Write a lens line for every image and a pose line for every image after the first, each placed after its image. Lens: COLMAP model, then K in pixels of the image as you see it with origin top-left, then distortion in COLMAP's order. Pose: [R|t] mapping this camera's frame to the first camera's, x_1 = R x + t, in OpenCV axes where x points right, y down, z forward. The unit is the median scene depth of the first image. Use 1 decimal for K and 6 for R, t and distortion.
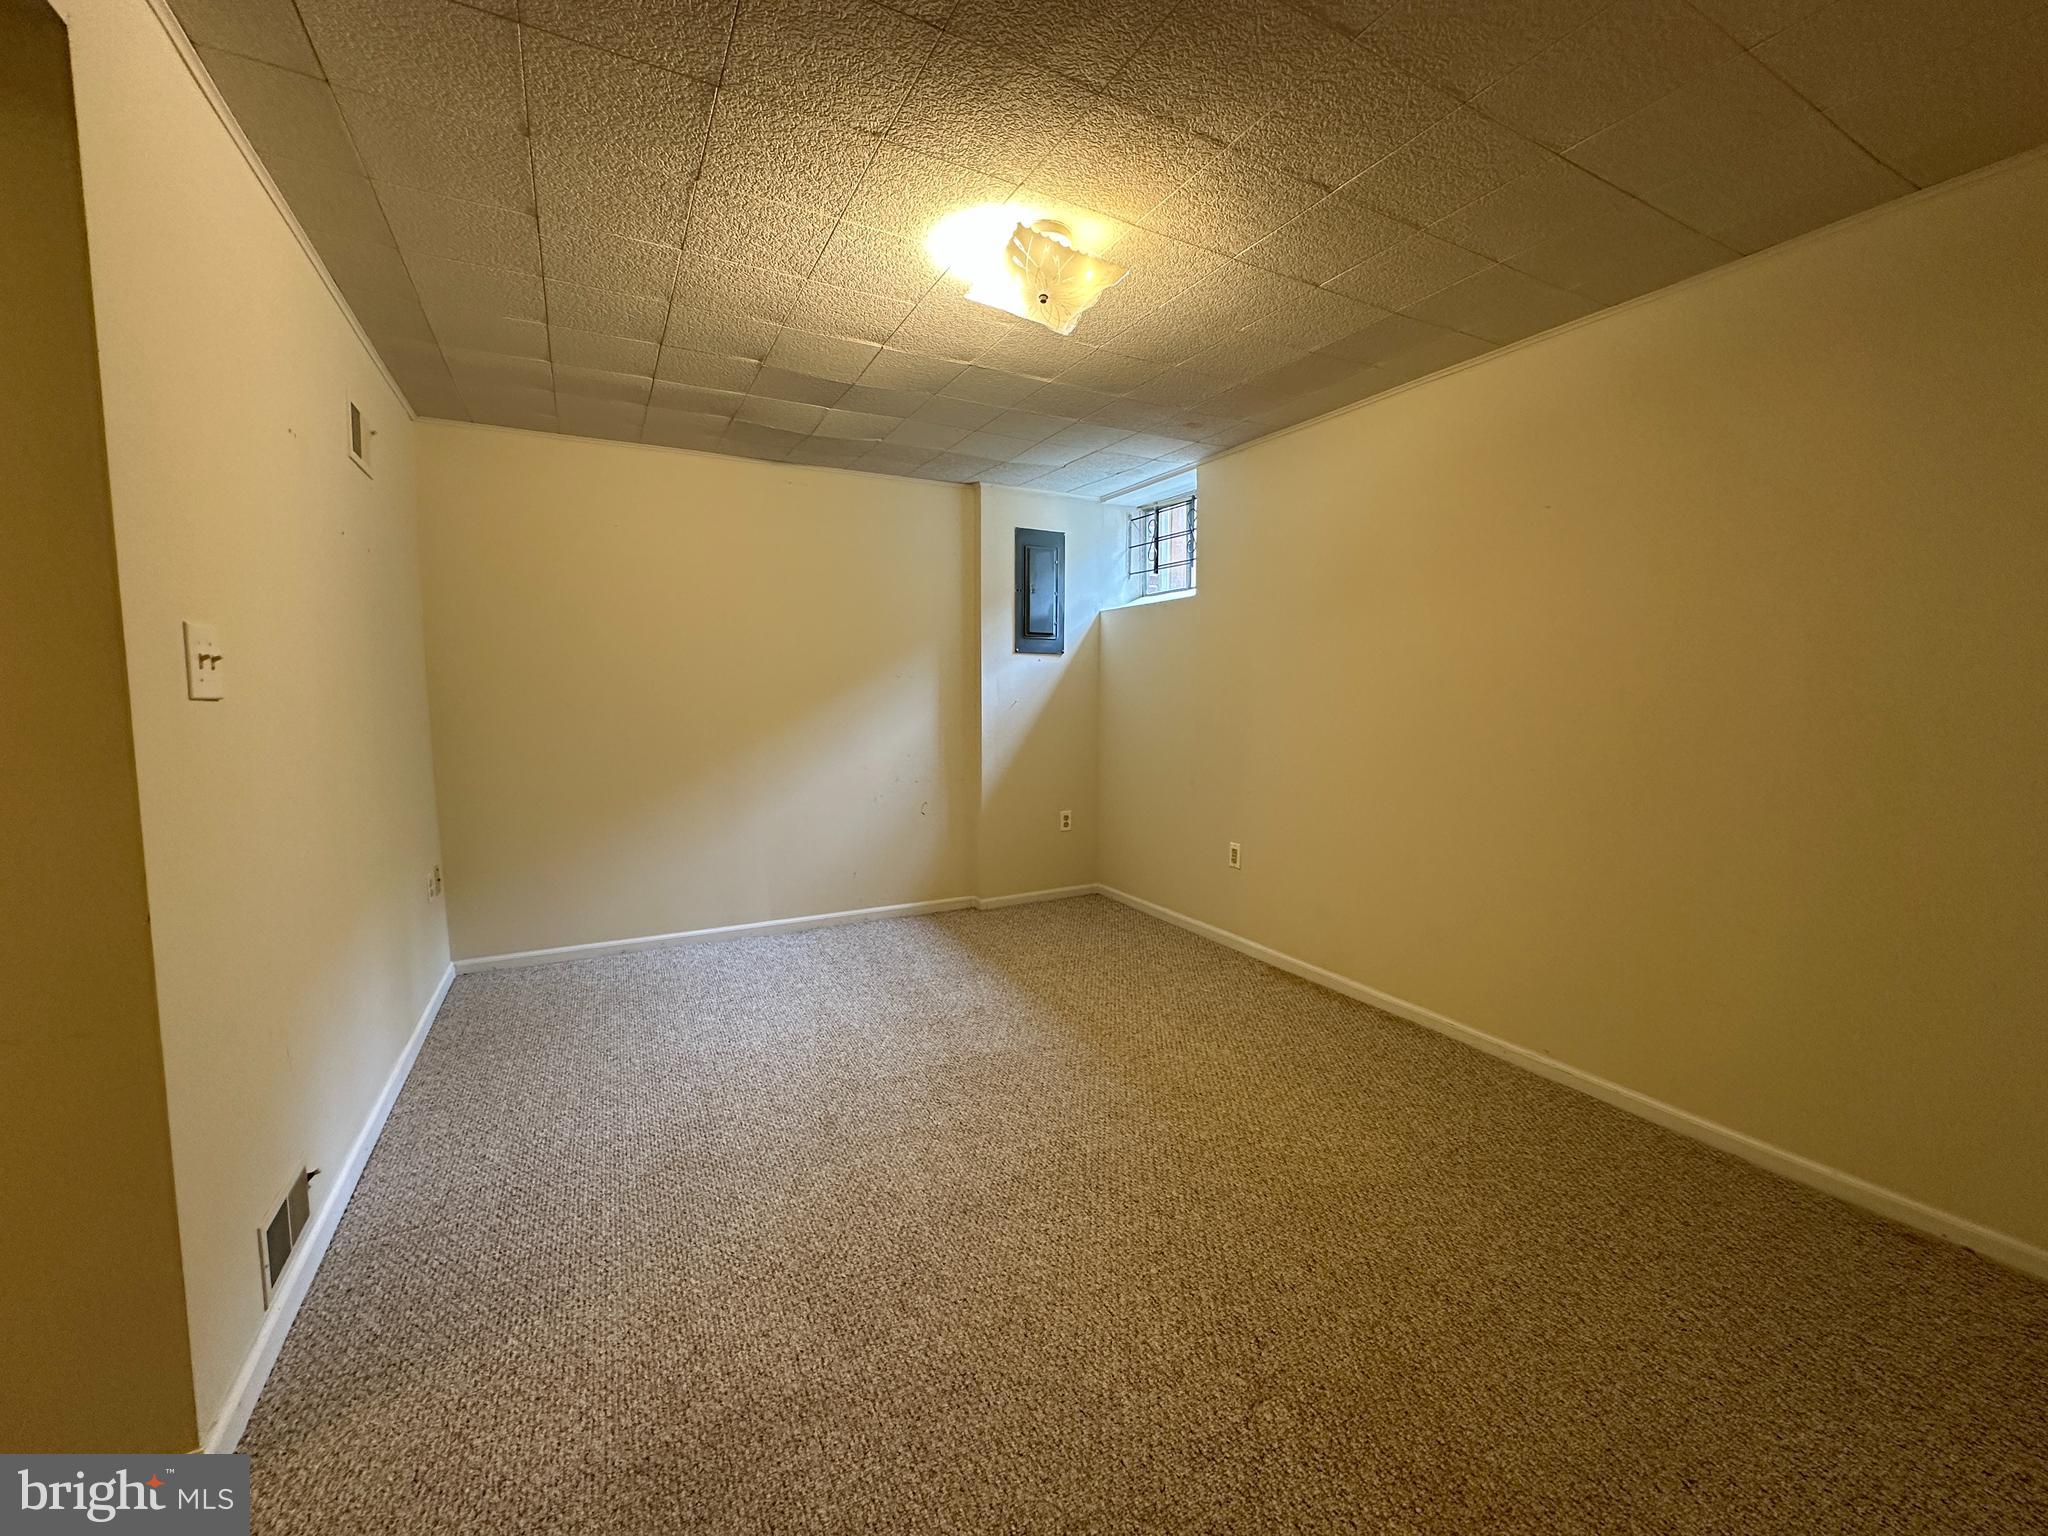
lens RADIAL K [[814.7, 0, 1022.4], [0, 814.7, 762.1], [0, 0, 1]] dist [-0.000542, -0.000018]
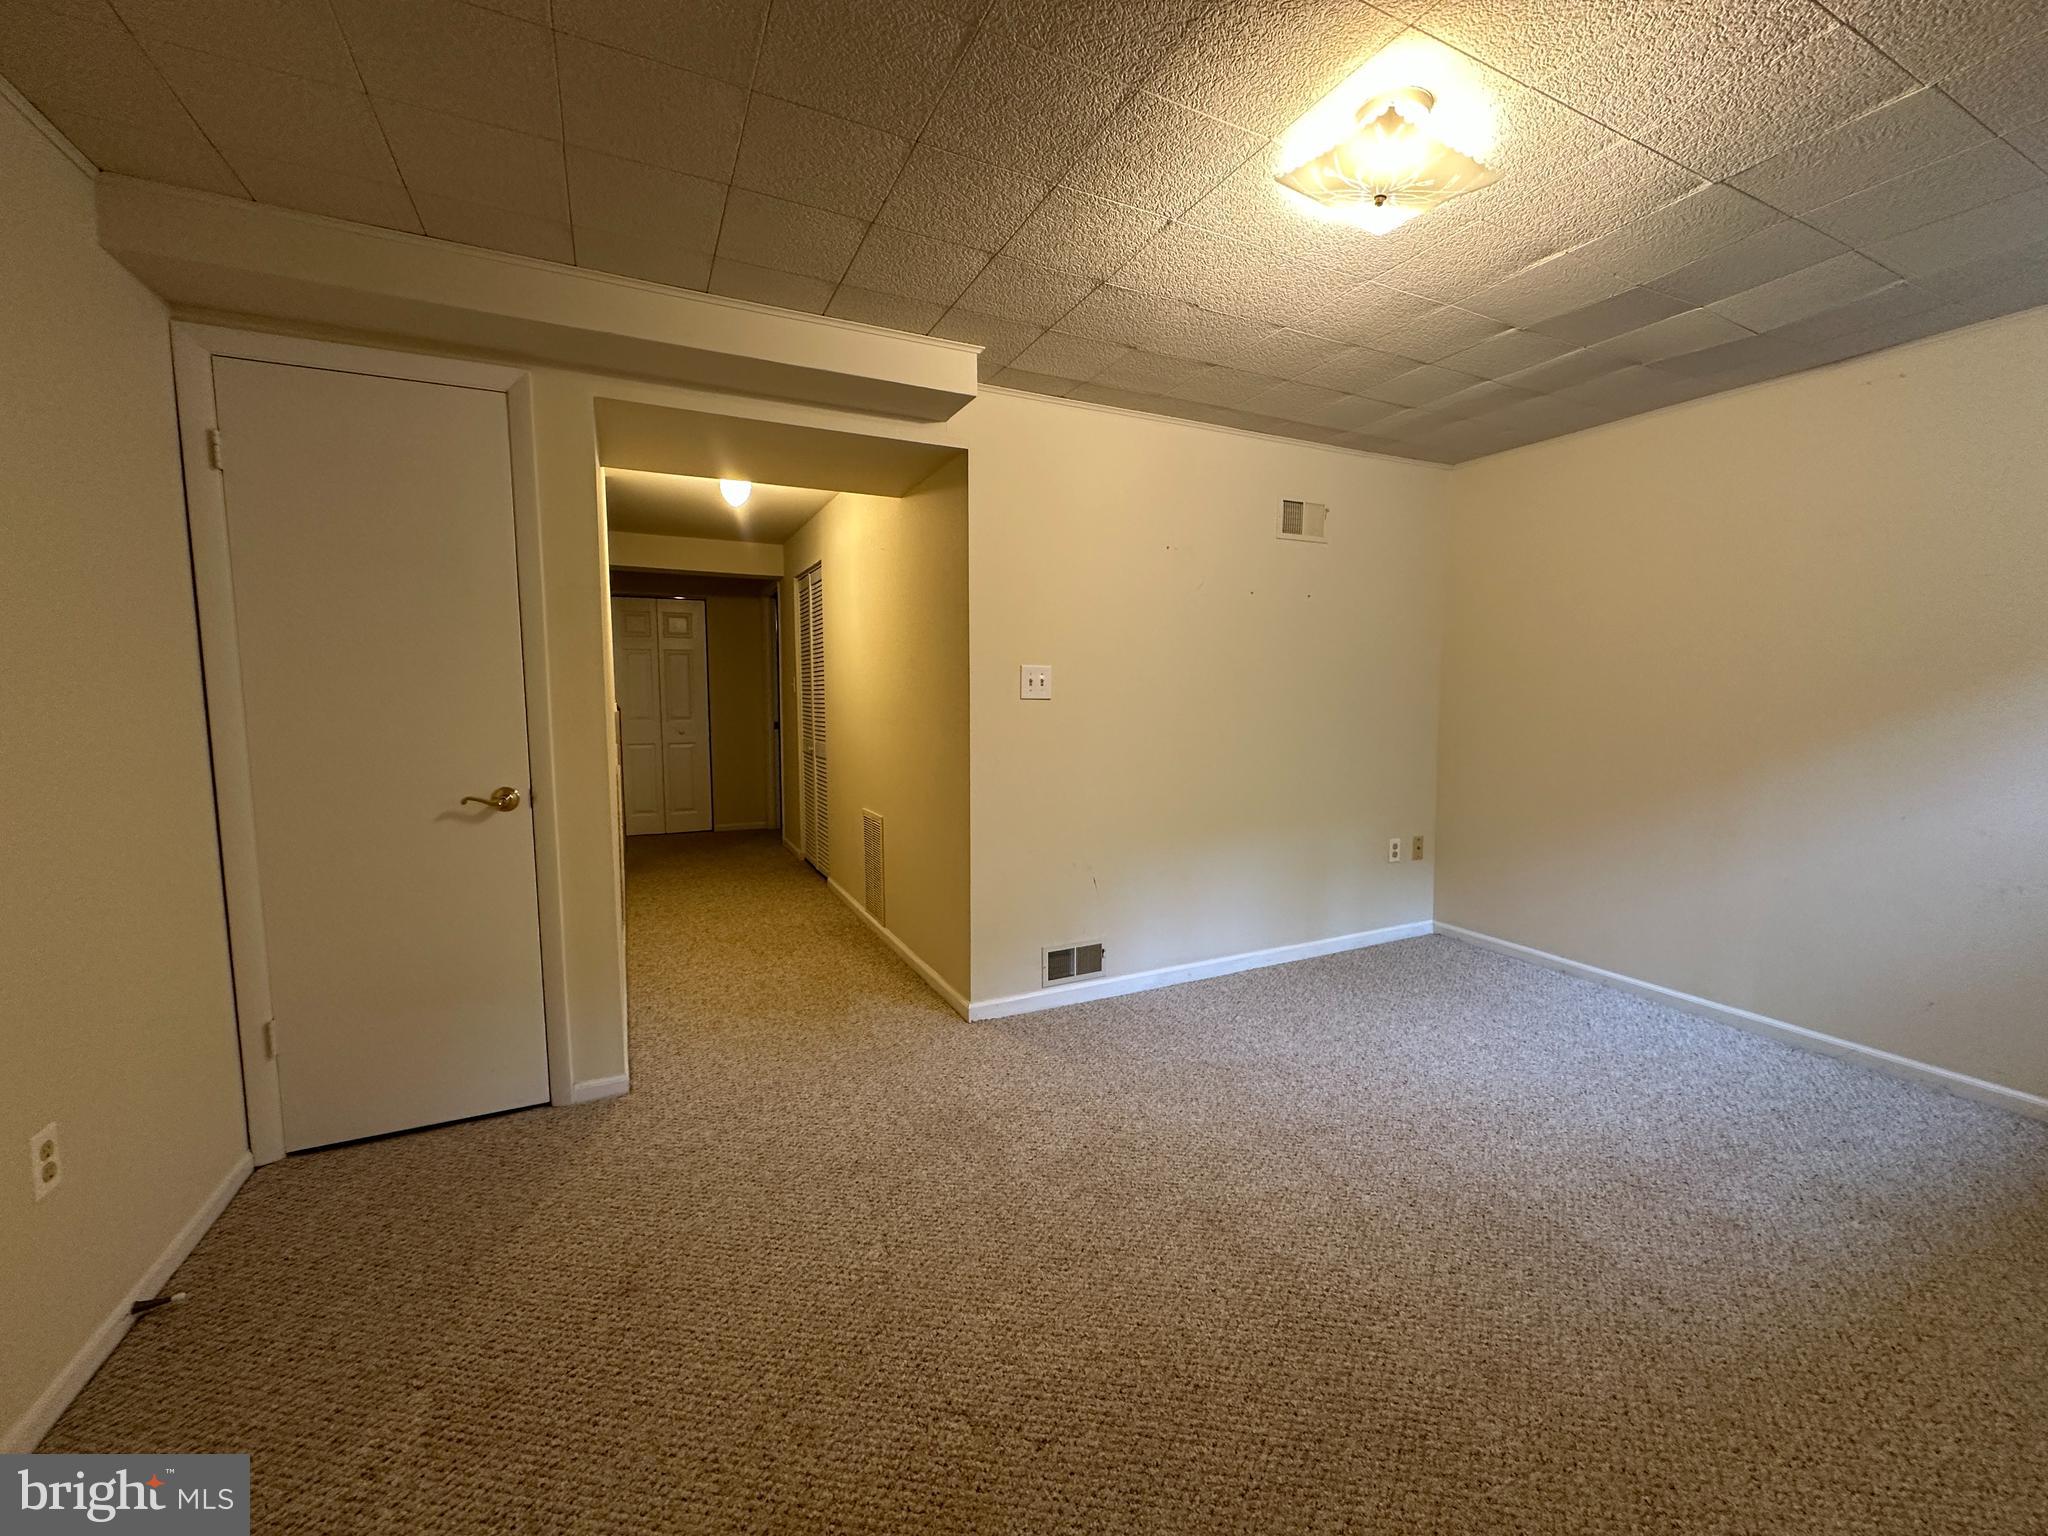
lens RADIAL K [[814.7, 0, 1022.4], [0, 814.7, 762.1], [0, 0, 1]] dist [-0.000542, -0.000018]
pose [[-0.040084, 0.091596, -0.994989, 0.527062], [-0.086833, 0.991703, 0.094792, -0.049325], [0.995416, 0.090198, -0.031798, 0.448121]]
